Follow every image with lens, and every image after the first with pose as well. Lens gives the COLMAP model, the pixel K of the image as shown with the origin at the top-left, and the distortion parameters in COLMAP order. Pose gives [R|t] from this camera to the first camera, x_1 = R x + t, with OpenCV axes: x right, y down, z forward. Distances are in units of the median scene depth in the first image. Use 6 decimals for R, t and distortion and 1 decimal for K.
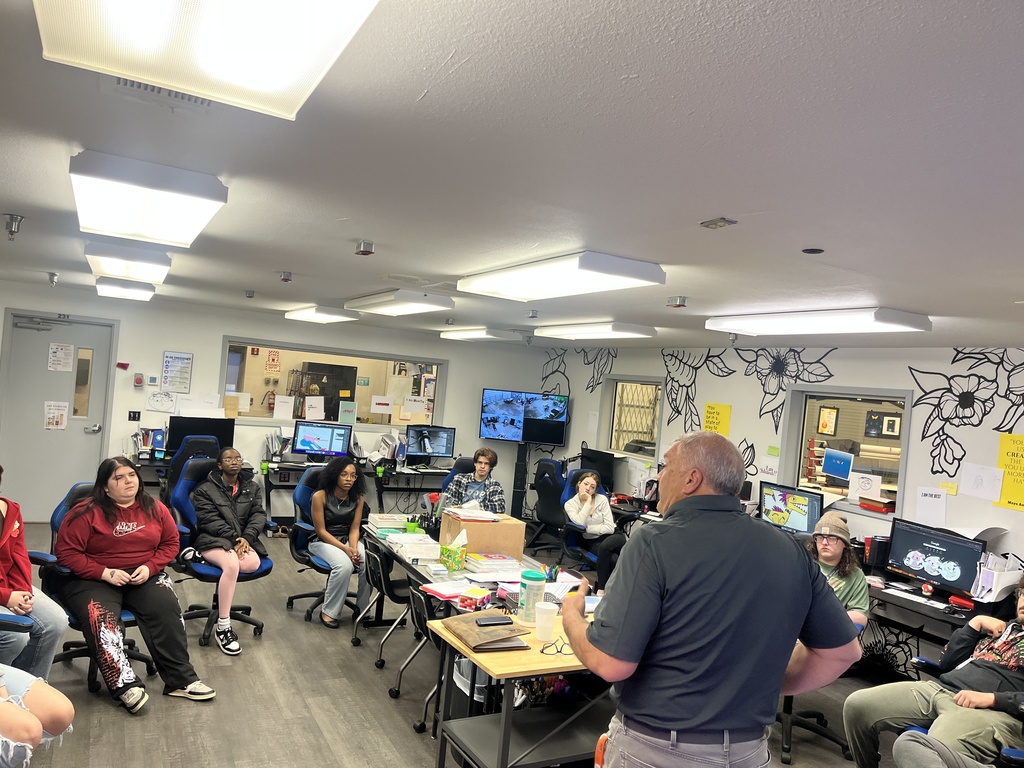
lens RADIAL K [[774.6, 0, 512.0], [0, 774.6, 384.0], [0, 0, 1]] dist [0.079517, -0.110032]
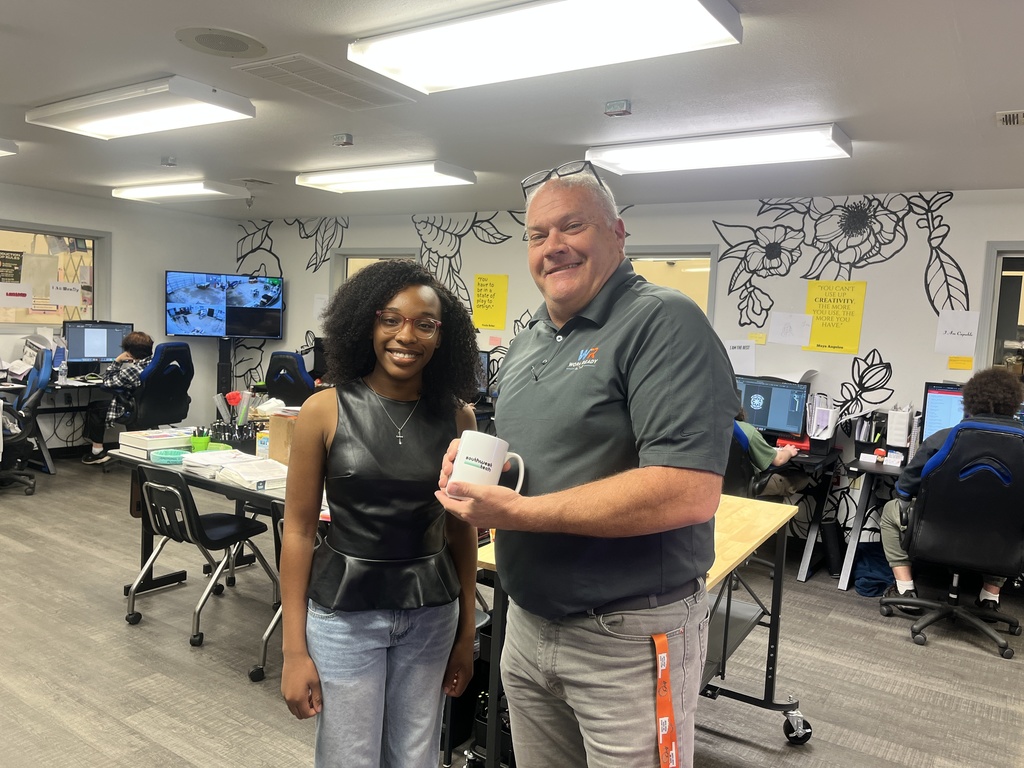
lens RADIAL K [[774.6, 0, 512.0], [0, 774.6, 384.0], [0, 0, 1]] dist [0.079517, -0.110032]
pose [[0.871445, -0.089673, 0.482227, -0.217551], [0.030809, 0.991212, 0.128647, 0.049383], [-0.489525, -0.097251, 0.866549, 0.261023]]
